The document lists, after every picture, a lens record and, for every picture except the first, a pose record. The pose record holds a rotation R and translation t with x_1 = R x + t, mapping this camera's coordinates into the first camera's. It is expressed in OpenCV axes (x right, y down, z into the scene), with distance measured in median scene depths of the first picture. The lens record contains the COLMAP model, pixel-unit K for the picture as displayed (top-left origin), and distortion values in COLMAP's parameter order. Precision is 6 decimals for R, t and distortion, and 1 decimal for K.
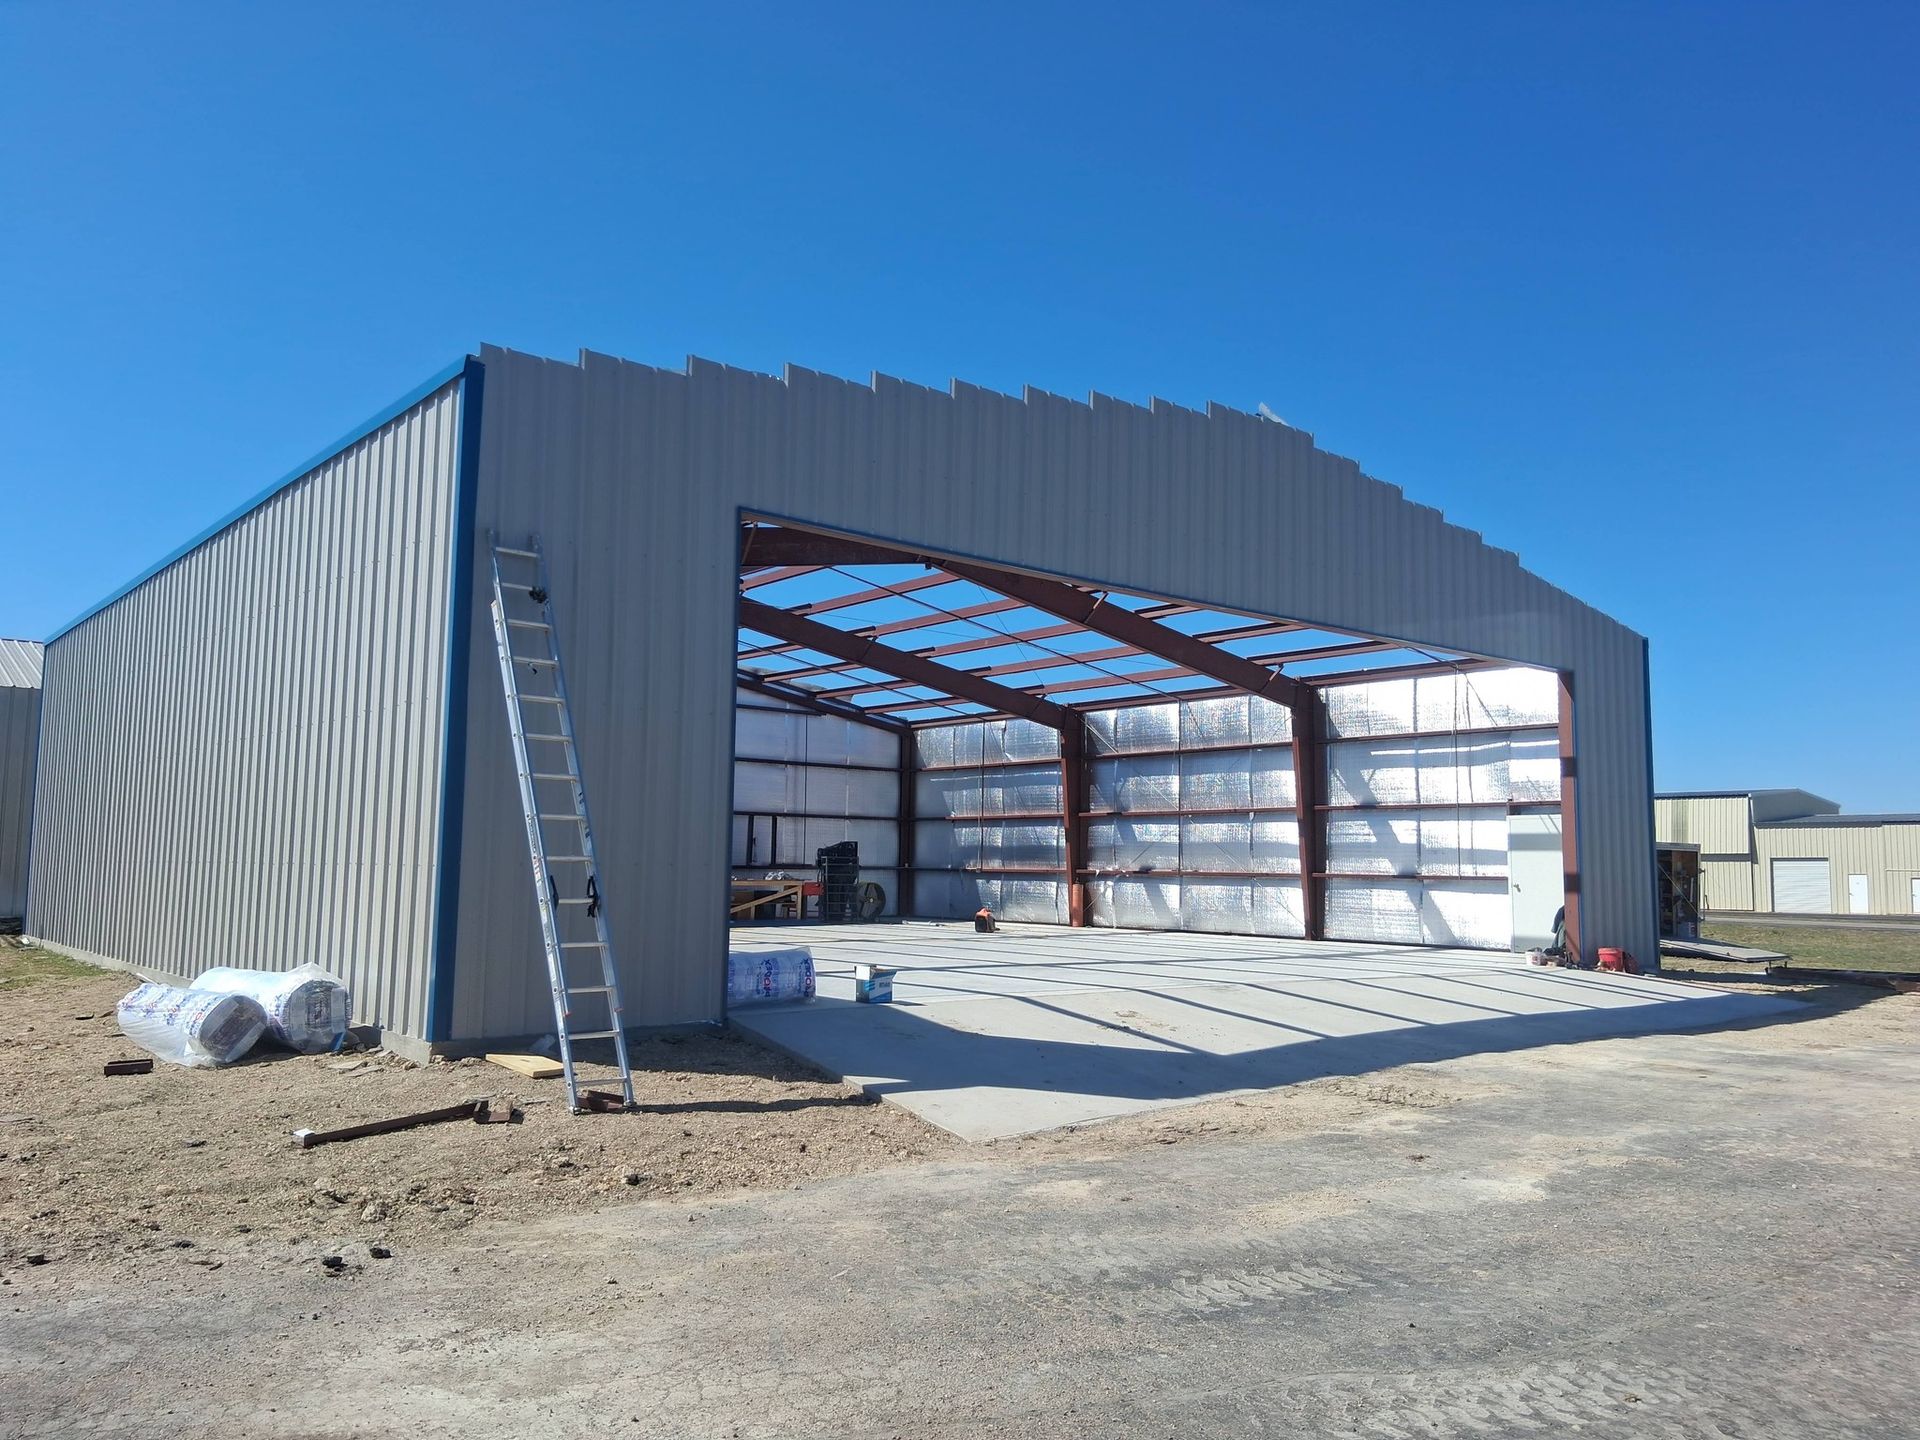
lens RADIAL K [[1439.9, 0, 960.0], [0, 1439.9, 720.0], [0, 0, 1]] dist [-0.086498, 0.001188]
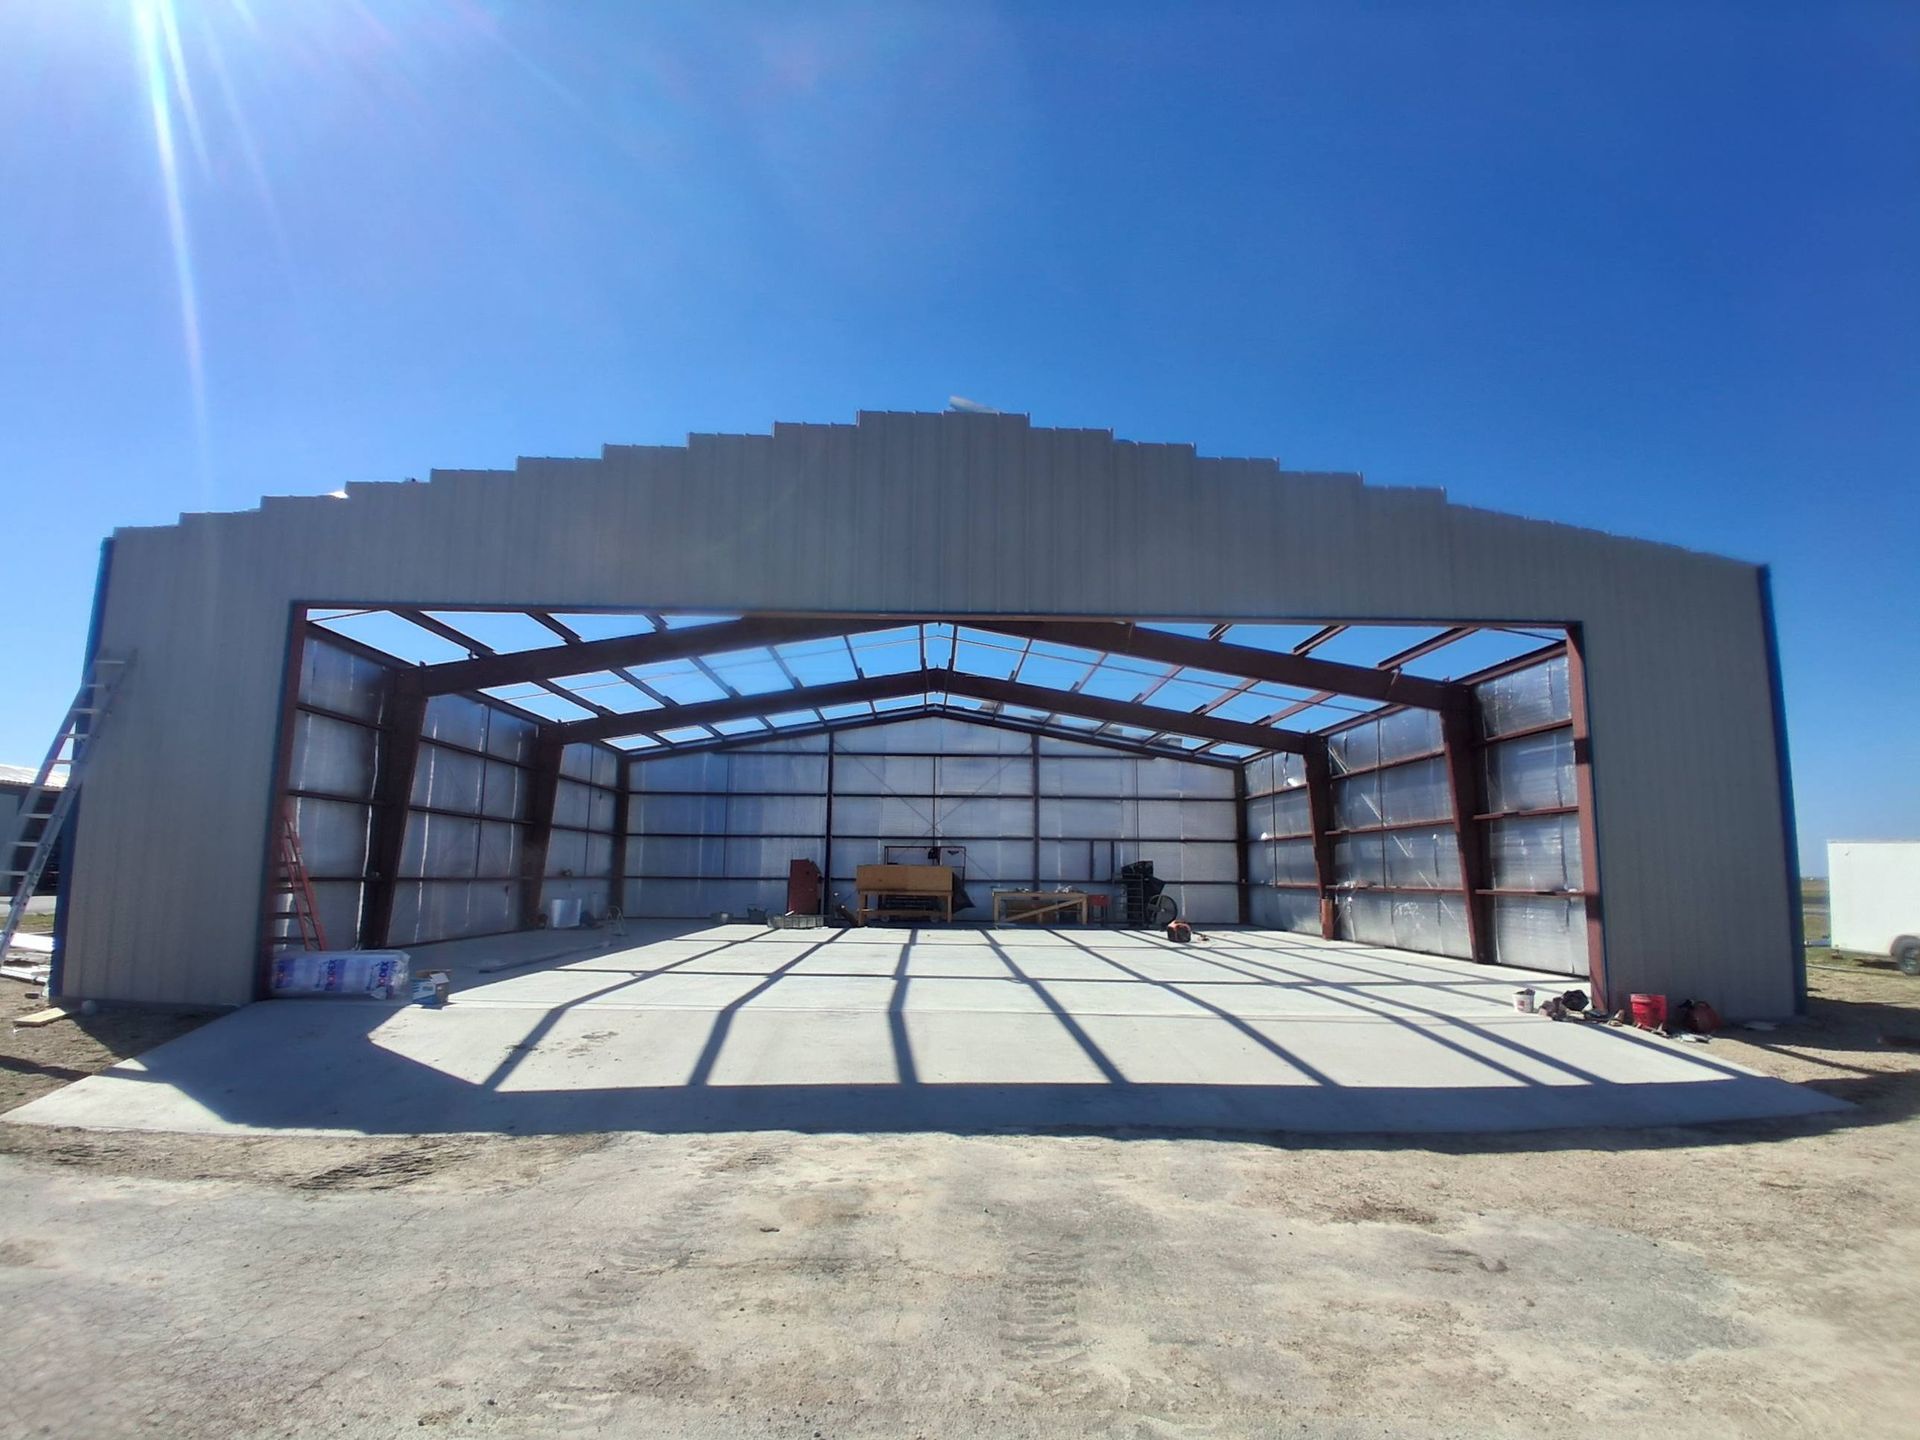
lens RADIAL K [[1003.2, 0, 957.4], [0, 1003.2, 673.9], [0, 0, 1]] dist [-0.042779, 0.000015]
pose [[0.774656, -0.122583, -0.620388, 0.378716], [0.054560, 0.990330, -0.127553, 0.030337], [0.630025, 0.064961, 0.773853, 0.268925]]
